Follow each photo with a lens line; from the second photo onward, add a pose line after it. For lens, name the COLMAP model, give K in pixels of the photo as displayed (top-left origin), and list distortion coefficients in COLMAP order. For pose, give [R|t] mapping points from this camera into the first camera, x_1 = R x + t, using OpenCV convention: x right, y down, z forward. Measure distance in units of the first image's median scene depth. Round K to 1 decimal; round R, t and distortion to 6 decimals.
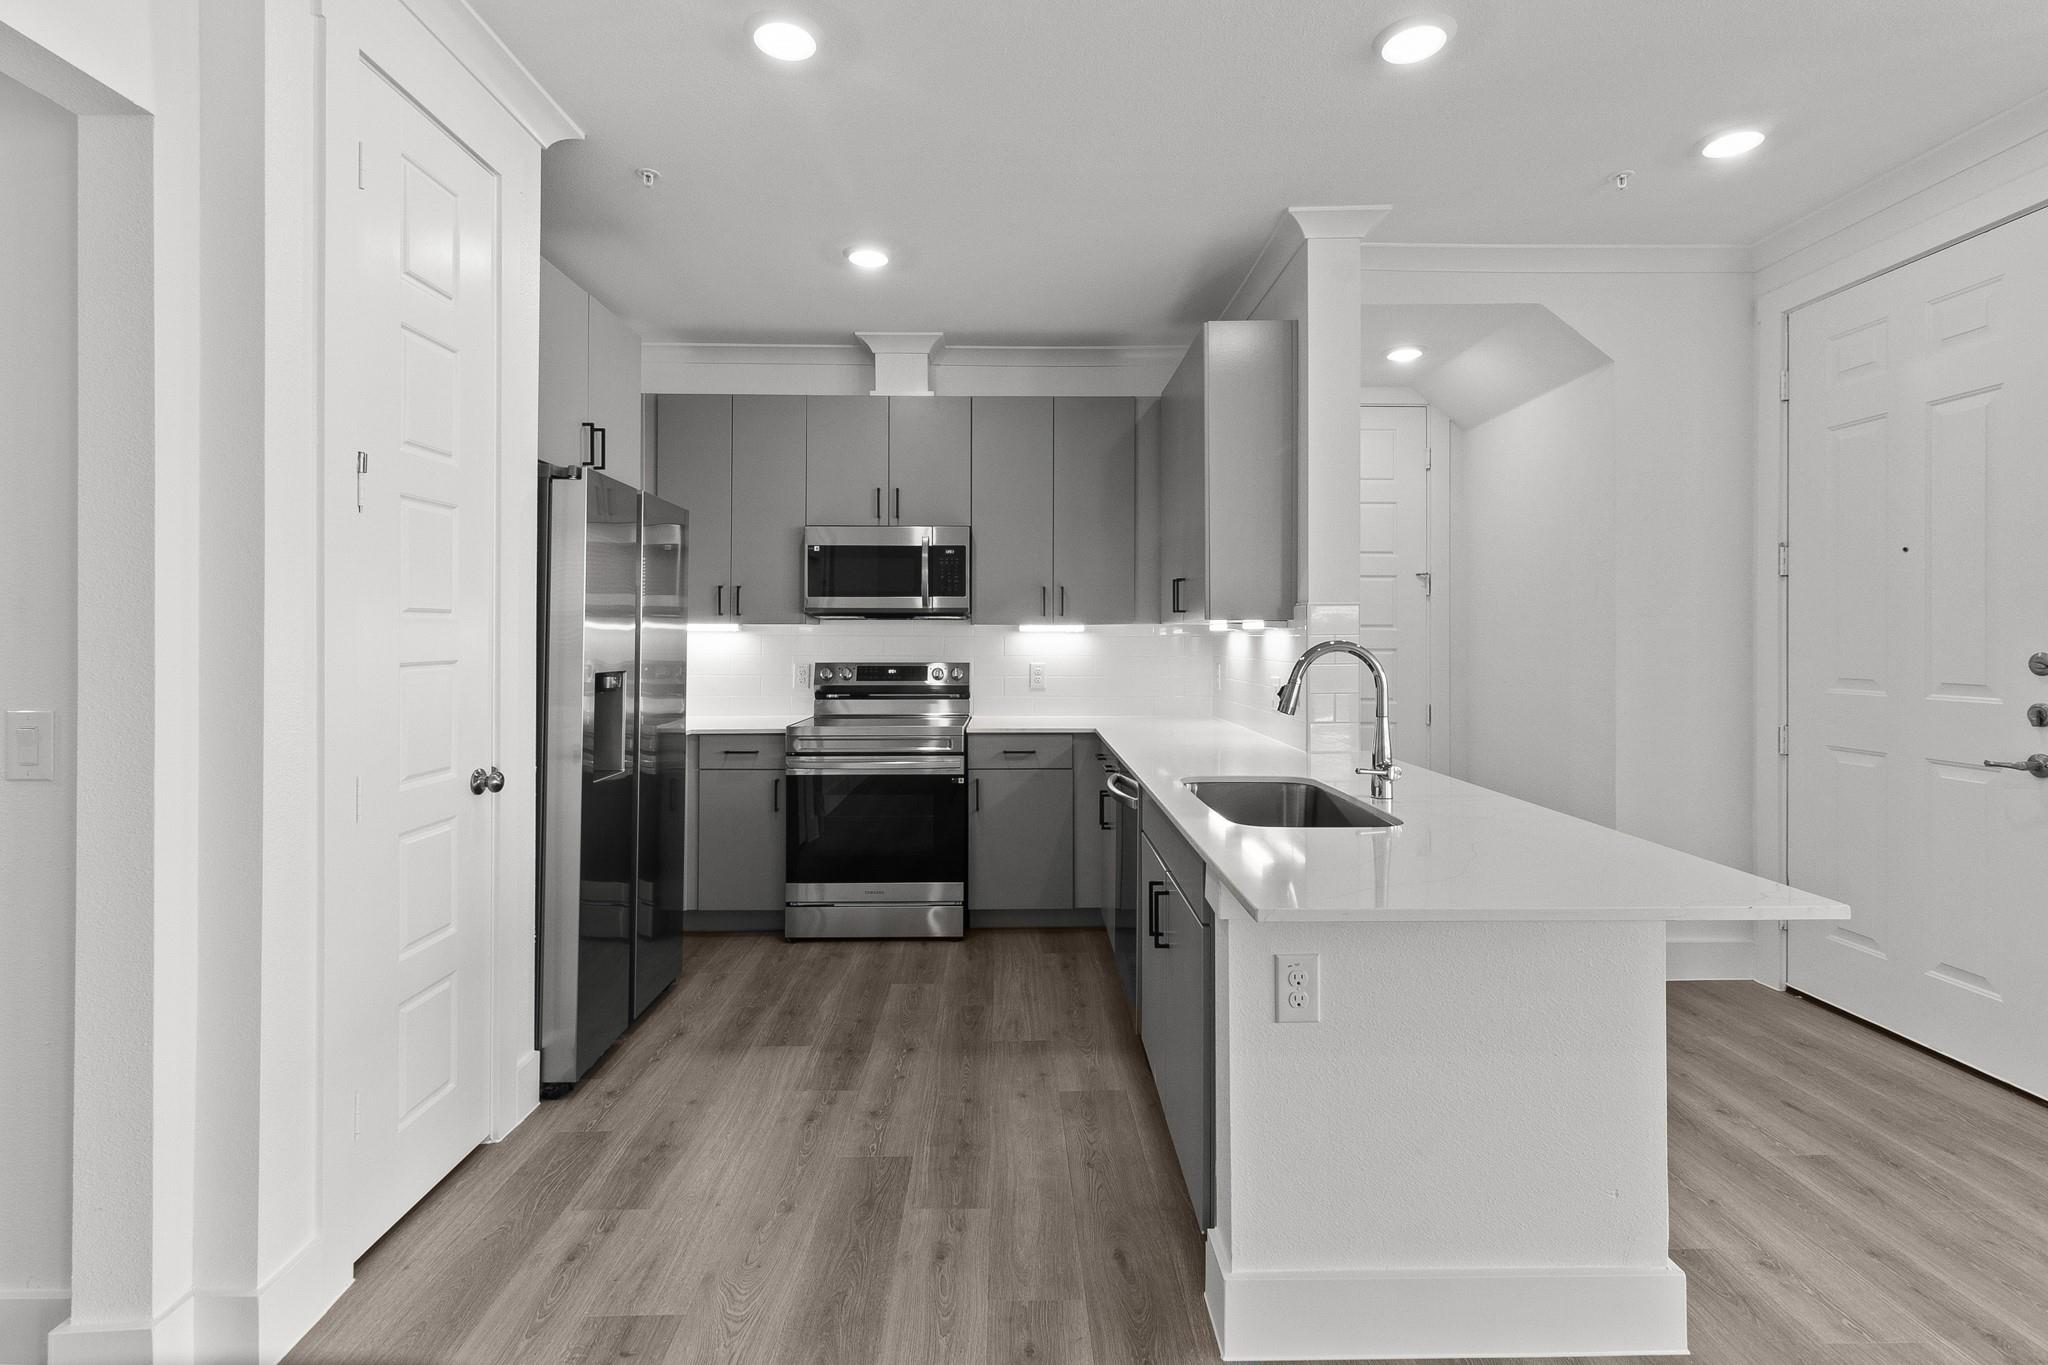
lens RADIAL K [[954.6, 0, 1022.8], [0, 954.6, 632.3], [0, 0, 1]] dist [0.002042, 0.000250]
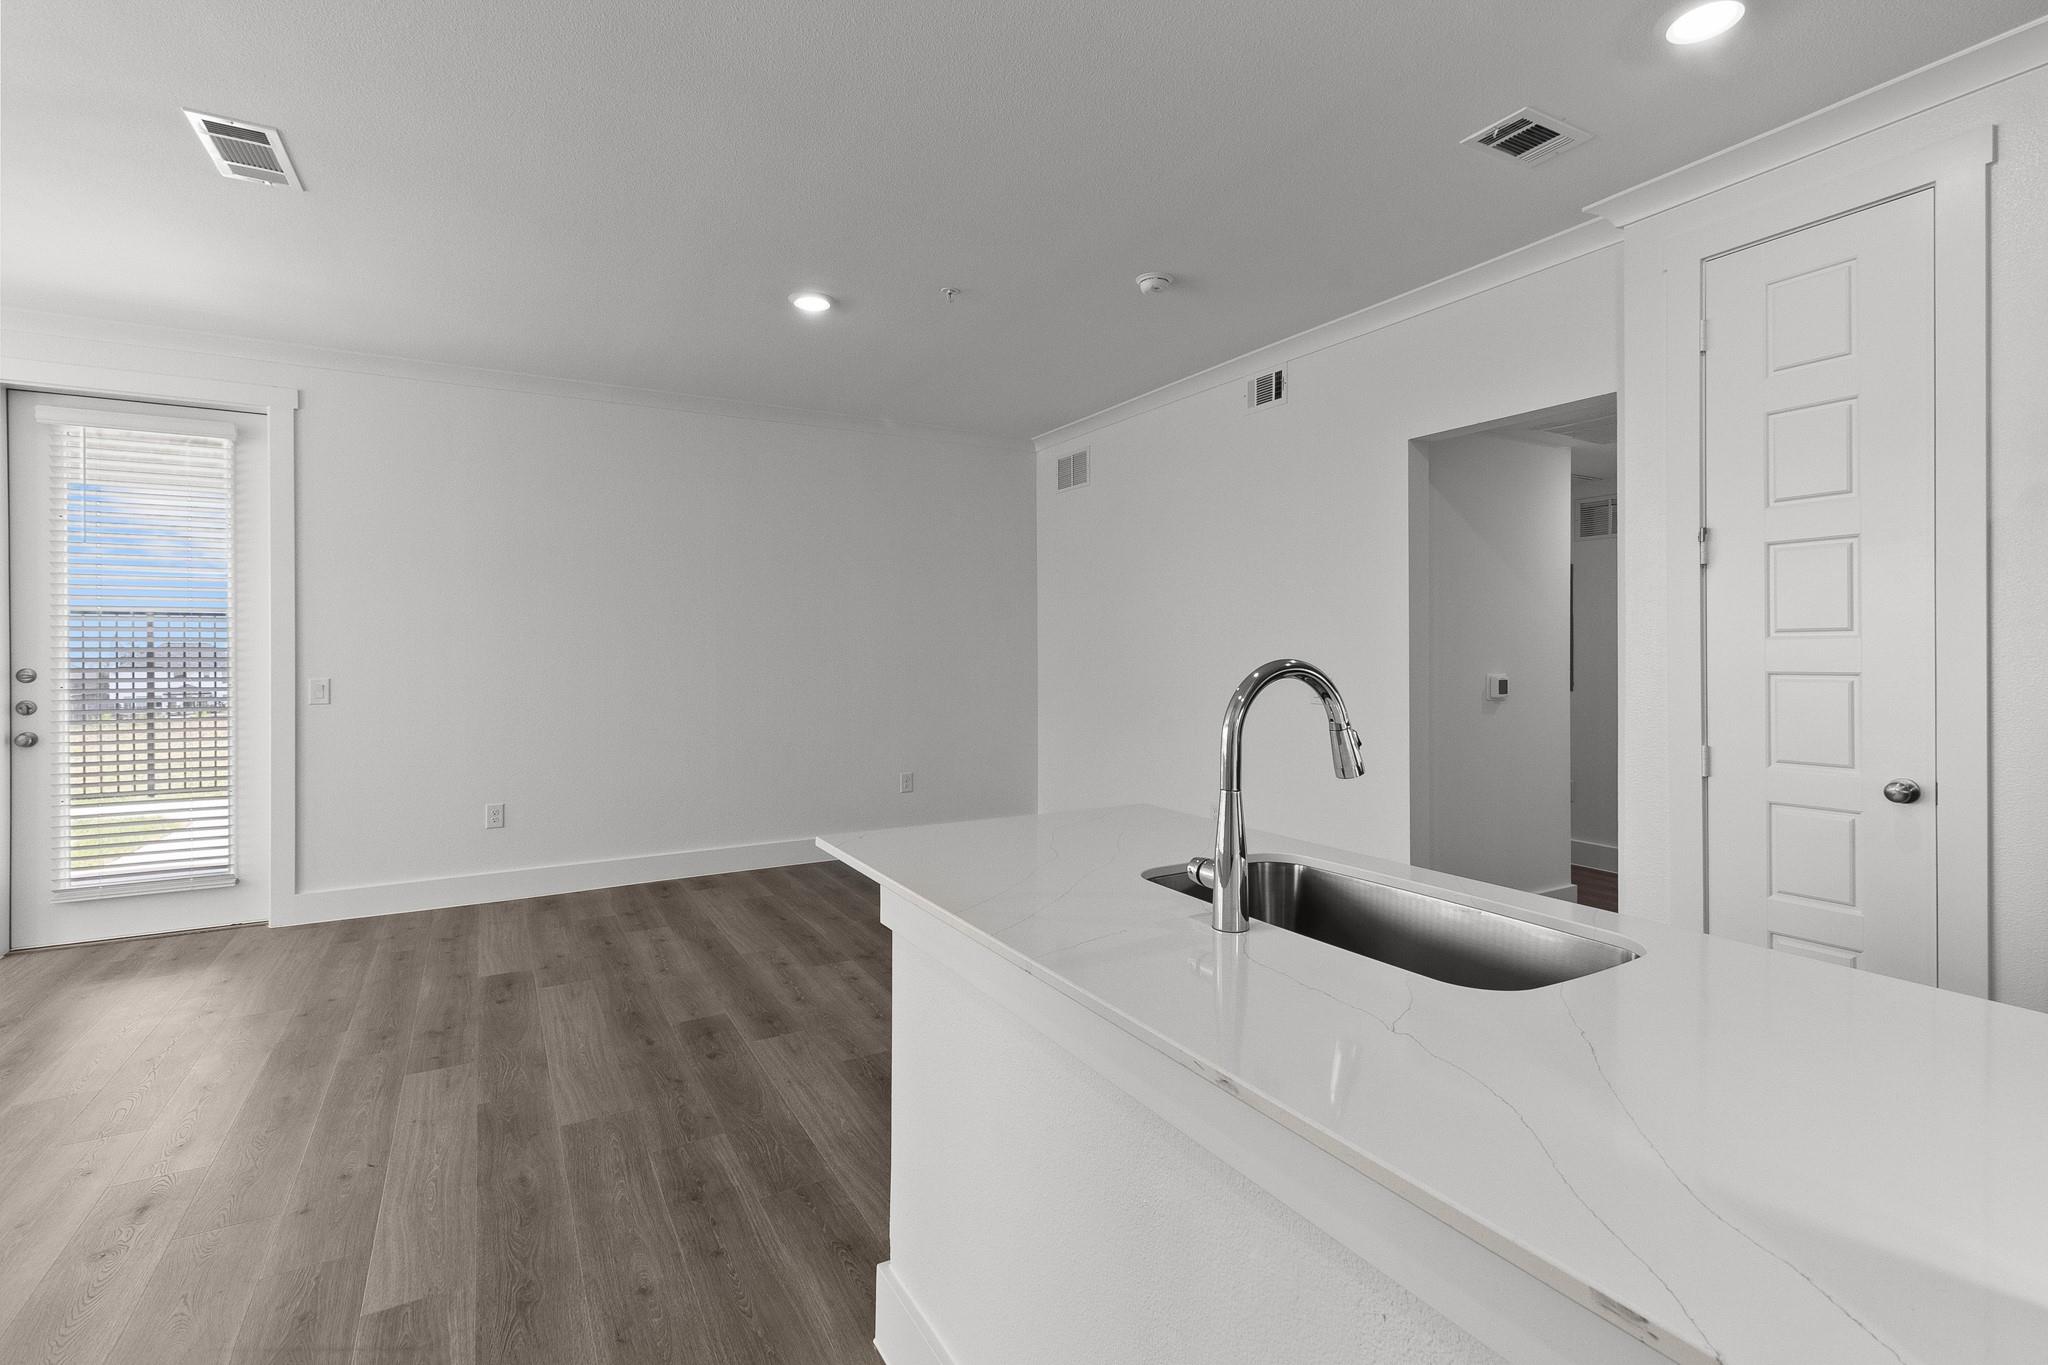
lens RADIAL K [[940.5, 0, 1034.0], [0, 940.5, 651.8], [0, 0, 1]] dist [0.001064, -0.000105]
pose [[-0.870651, 0.000071, -0.491901, 0.442094], [0.003027, 0.999982, -0.005214, 0.004540], [0.491891, -0.006028, -0.870636, 0.833696]]
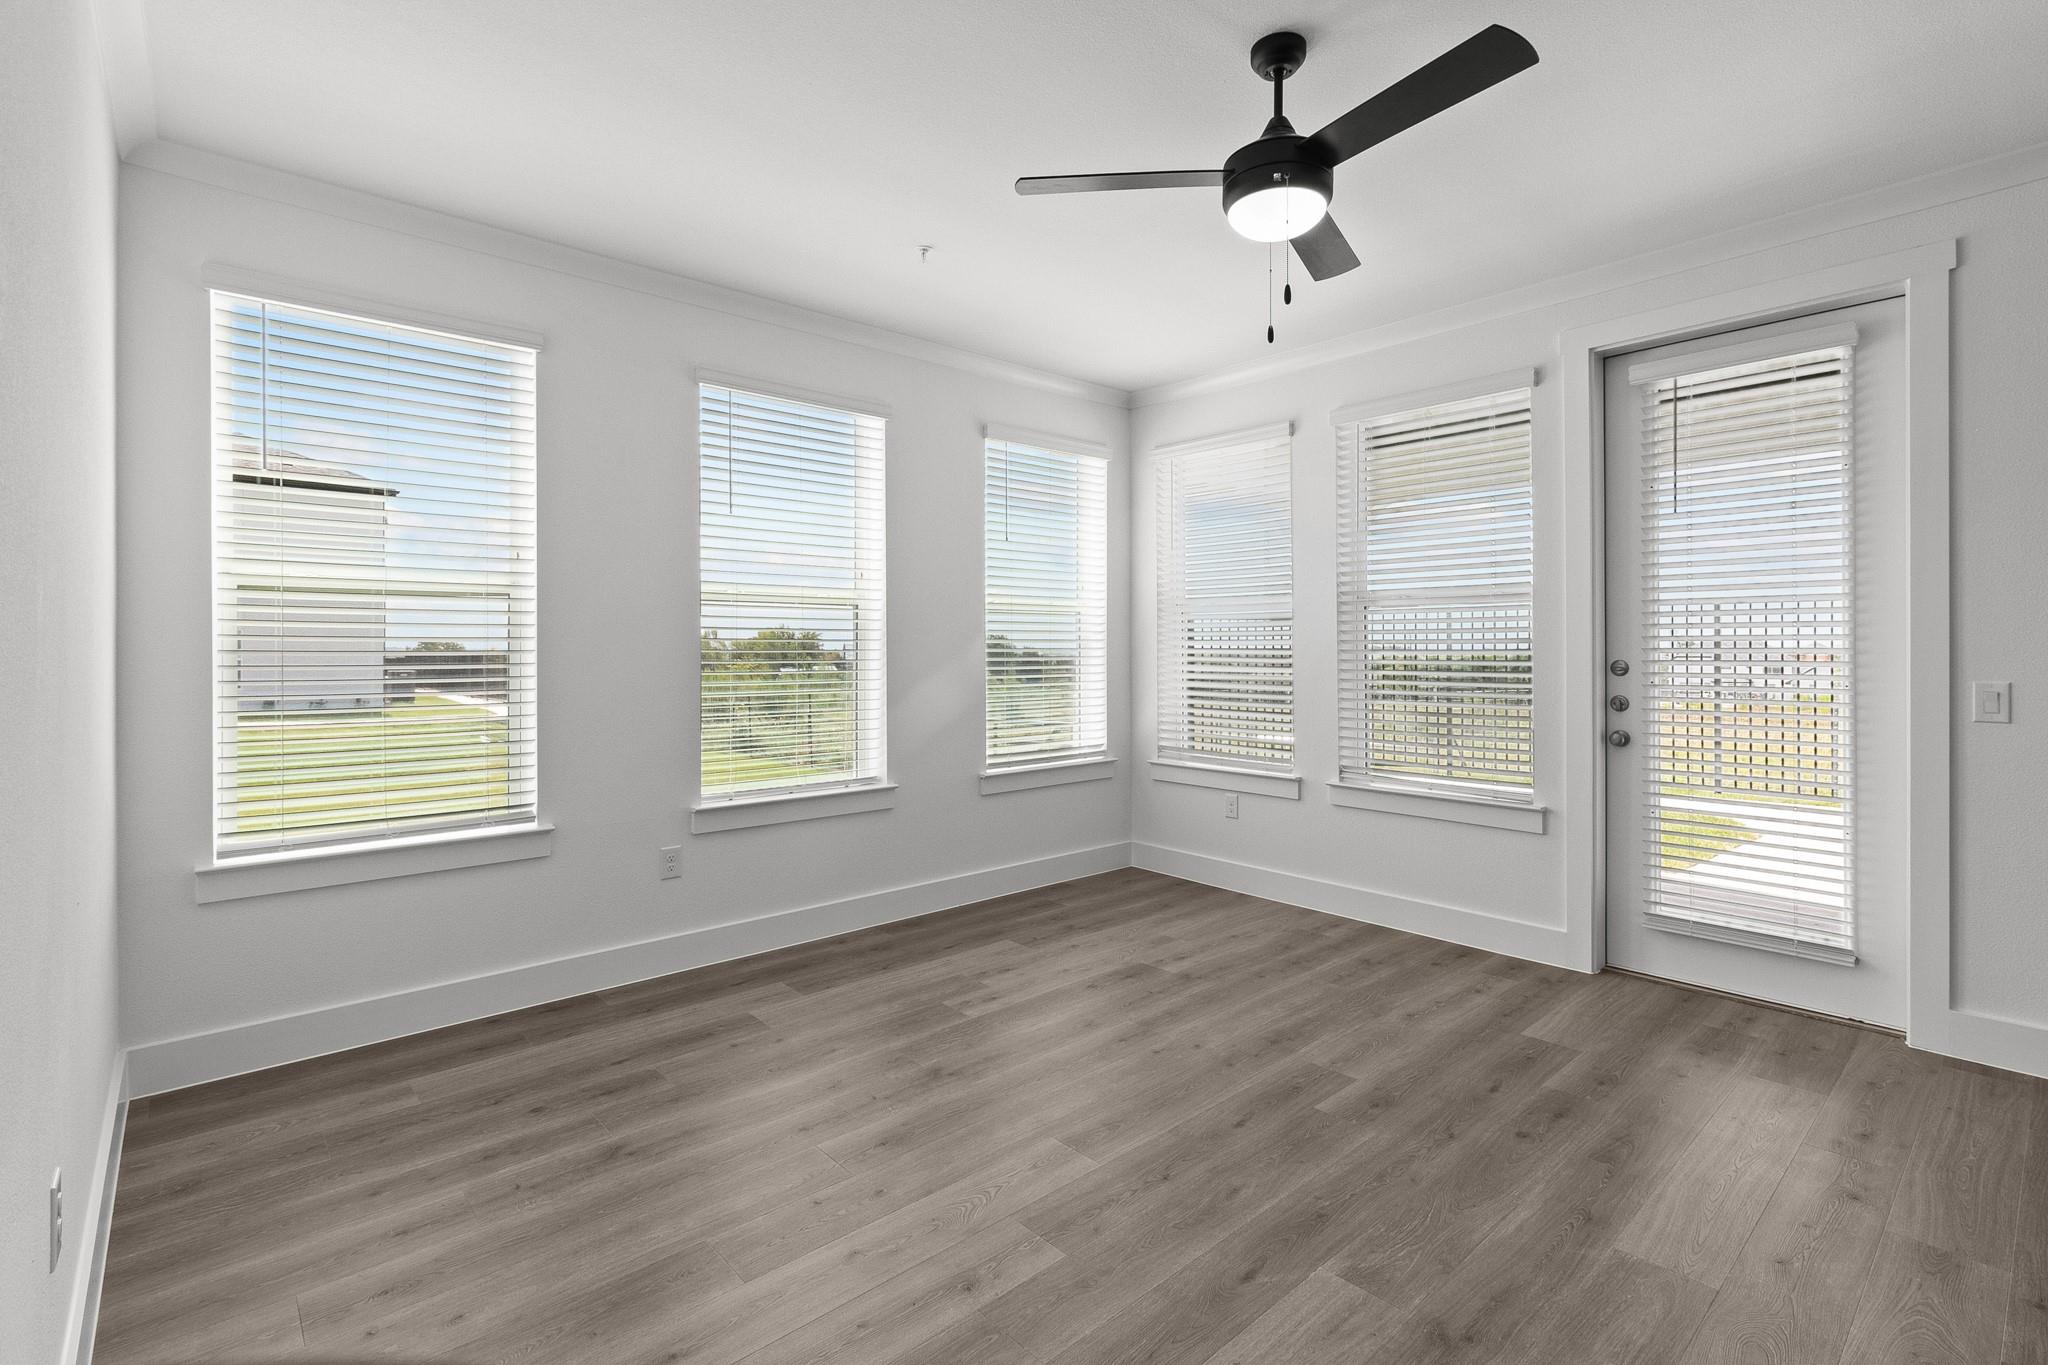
lens RADIAL K [[942.7, 0, 1030.9], [0, 942.7, 647.9], [0, 0, 1]] dist [0.003540, -0.000710]
pose [[-0.655684, -0.001174, 0.755035, 0.567336], [-0.002177, 0.999998, -0.000336, 0.003461], [-0.755032, -0.001864, -0.655685, 0.461358]]
